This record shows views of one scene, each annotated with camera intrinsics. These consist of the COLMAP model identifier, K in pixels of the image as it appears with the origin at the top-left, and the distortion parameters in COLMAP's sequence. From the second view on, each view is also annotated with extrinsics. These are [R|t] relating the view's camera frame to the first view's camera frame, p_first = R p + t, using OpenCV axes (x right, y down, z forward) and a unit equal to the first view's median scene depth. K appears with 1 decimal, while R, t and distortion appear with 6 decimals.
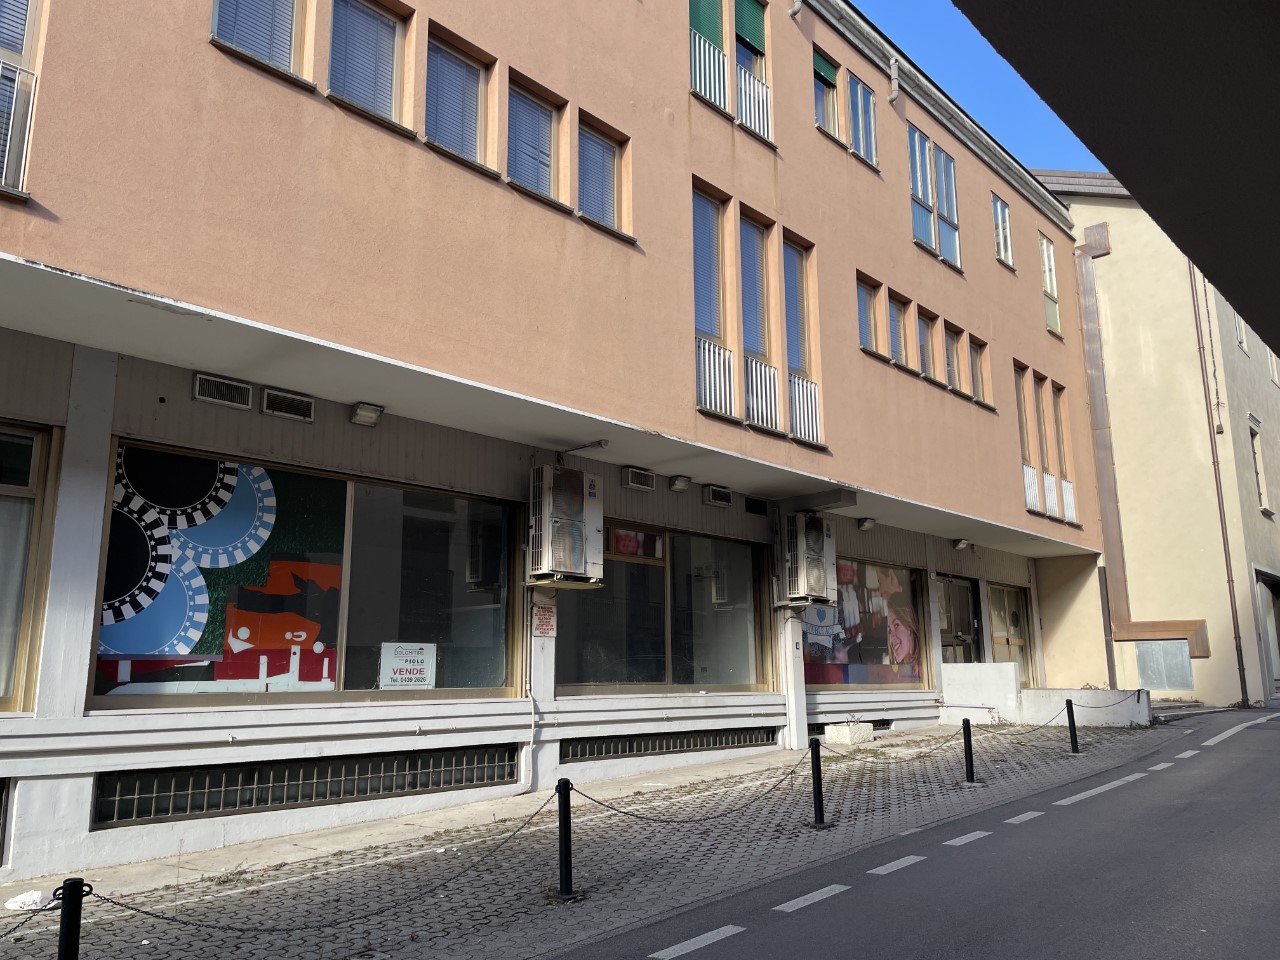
lens RADIAL K [[957.3, 0, 631.9], [0, 957.3, 483.0], [0, 0, 1]] dist [0.095818, -0.117415]
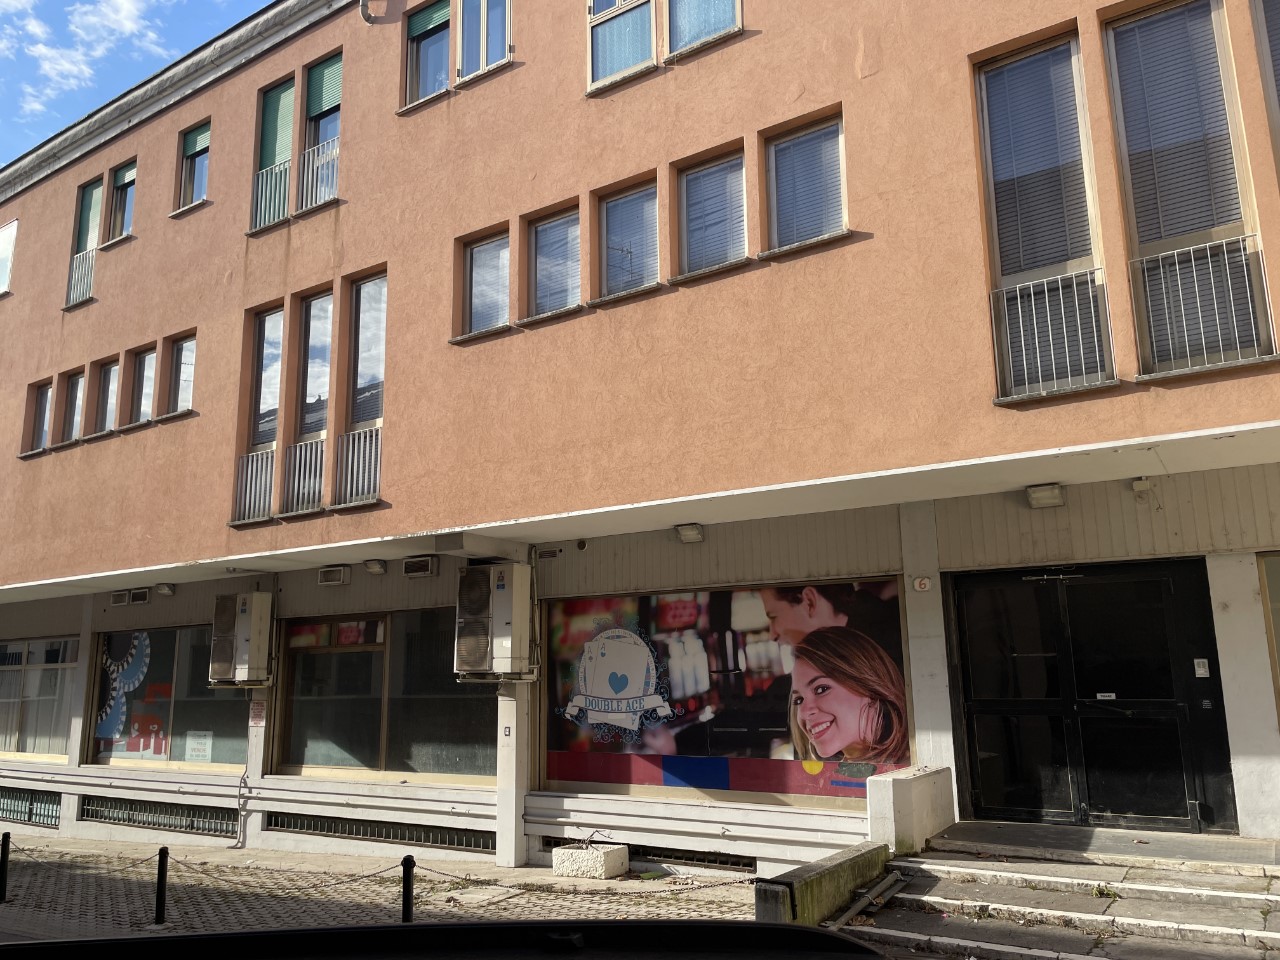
lens RADIAL K [[957.3, 0, 630.9], [0, 957.3, 487.7], [0, 0, 1]] dist [0.095818, -0.117415]
pose [[0.170296, -0.192763, -0.966355, 1.175086], [0.206187, 0.965942, -0.156345, 0.144401], [0.963580, -0.172625, 0.204241, 1.156616]]
